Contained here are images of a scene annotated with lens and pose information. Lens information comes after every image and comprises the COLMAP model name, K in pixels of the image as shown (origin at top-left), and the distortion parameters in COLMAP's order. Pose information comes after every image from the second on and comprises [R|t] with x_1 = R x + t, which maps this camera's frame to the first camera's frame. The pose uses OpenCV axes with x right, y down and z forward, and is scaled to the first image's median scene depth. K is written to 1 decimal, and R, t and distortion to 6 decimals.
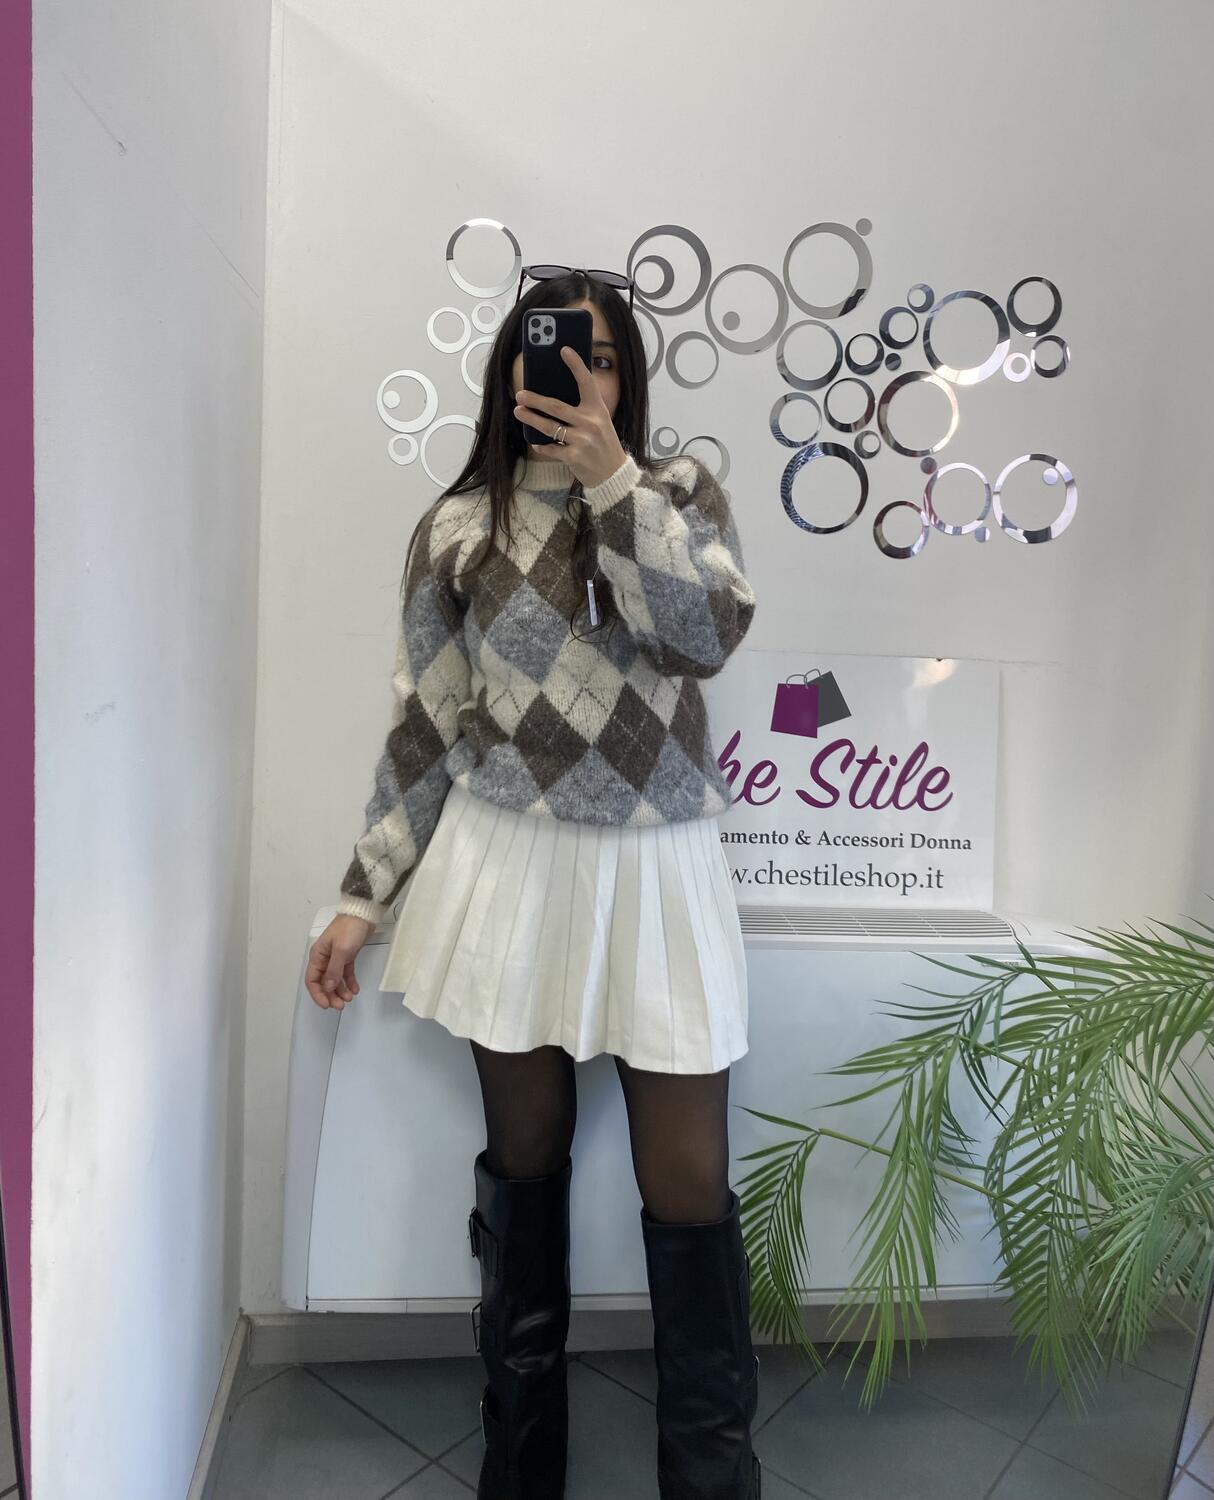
lens RADIAL K [[1201.3, 0, 598.1], [0, 1201.3, 674.9], [0, 0, 1]] dist [0.020049, -0.013029]
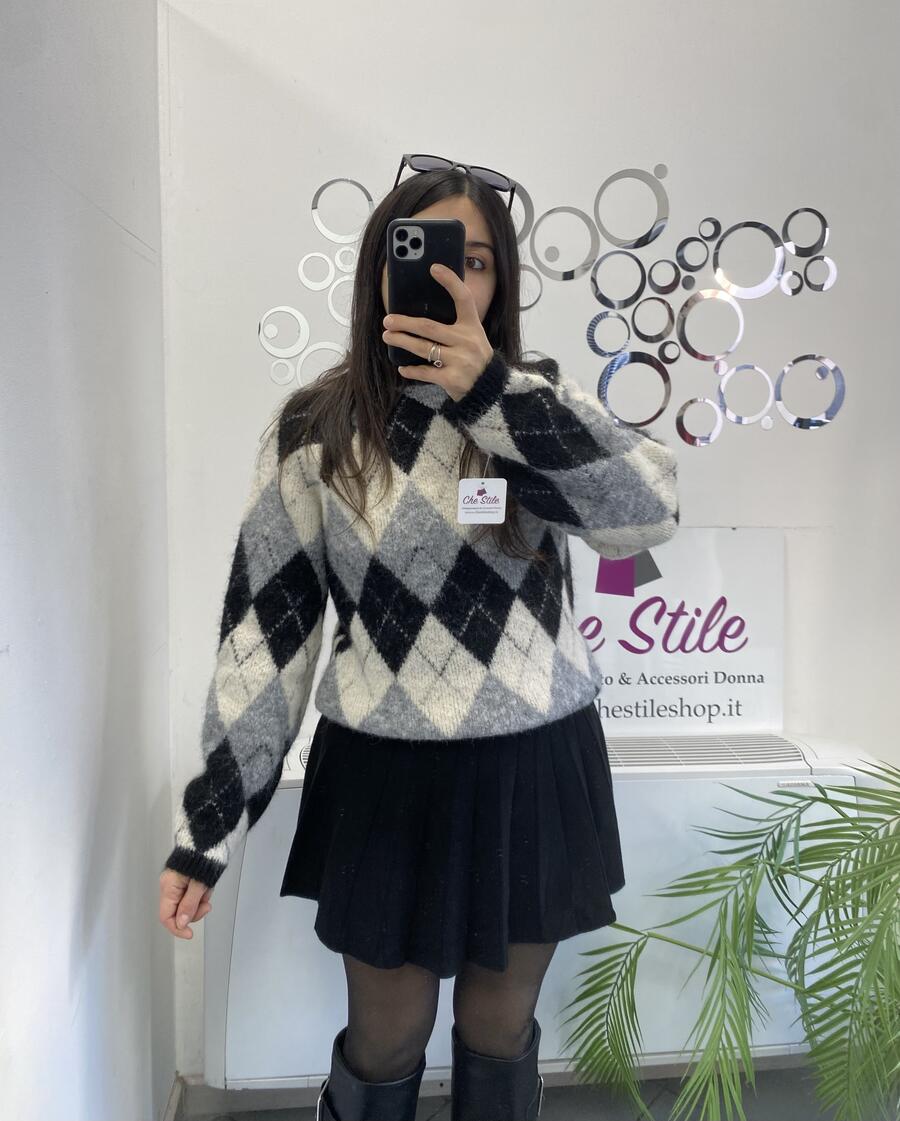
lens RADIAL K [[871.6, 0, 445.7], [0, 871.6, 493.6], [0, 0, 1]] dist [0.006144, 0.002002]
pose [[0.999371, -0.032202, -0.014845, 0.009617], [0.032362, 0.999419, 0.010668, -0.066626], [0.014493, -0.011141, 0.999833, 0.124553]]
